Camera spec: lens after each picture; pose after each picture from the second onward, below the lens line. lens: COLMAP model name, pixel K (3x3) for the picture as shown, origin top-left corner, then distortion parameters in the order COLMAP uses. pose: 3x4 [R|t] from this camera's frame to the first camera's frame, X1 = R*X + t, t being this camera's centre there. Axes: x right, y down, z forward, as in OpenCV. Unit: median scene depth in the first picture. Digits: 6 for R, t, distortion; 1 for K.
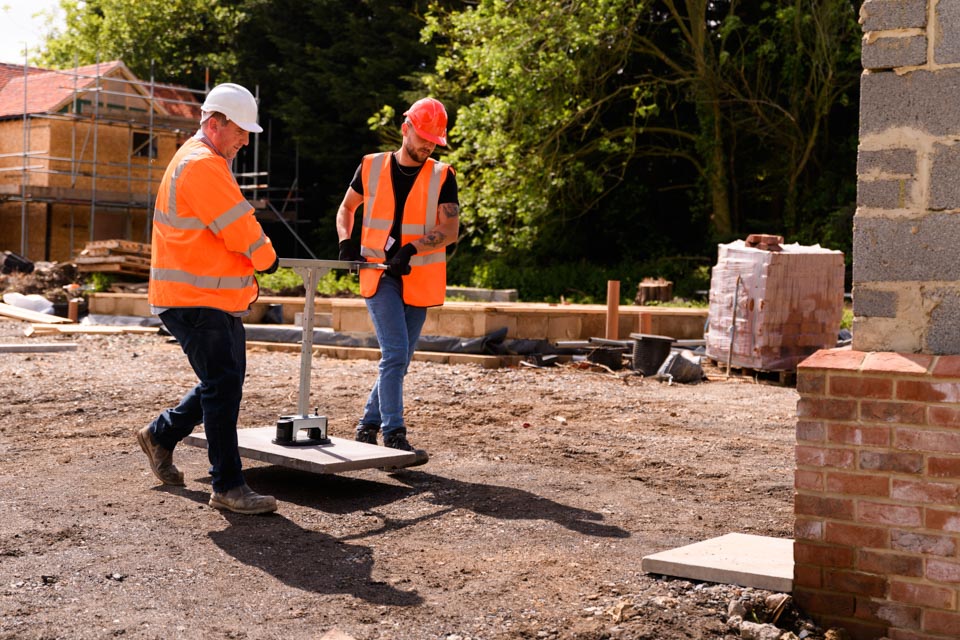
lens RADIAL K [[1654.8, 0, 480.0], [0, 1654.8, 320.0], [0, 0, 1]] dist [0.005548, 0.003015]
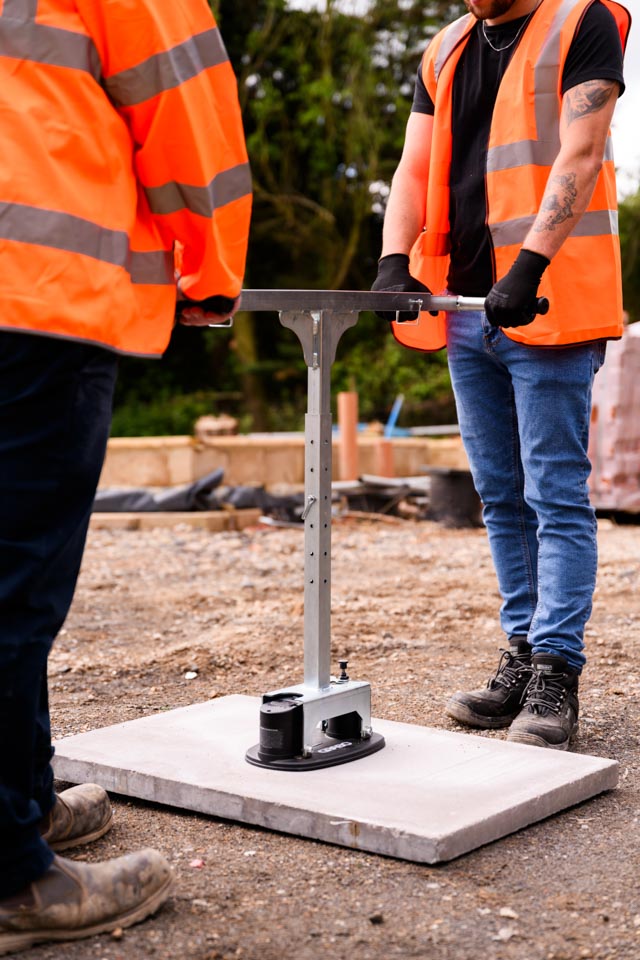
lens RADIAL K [[1770.3, 0, 320.0], [0, 1770.3, 480.0], [0, 0, 1]] dist [-0.033498, -0.055268]
pose [[0.968521, -0.056966, 0.242327, -0.115682], [0.055602, 0.998375, 0.012473, 0.002796], [-0.242643, 0.001394, 0.970115, 0.339800]]
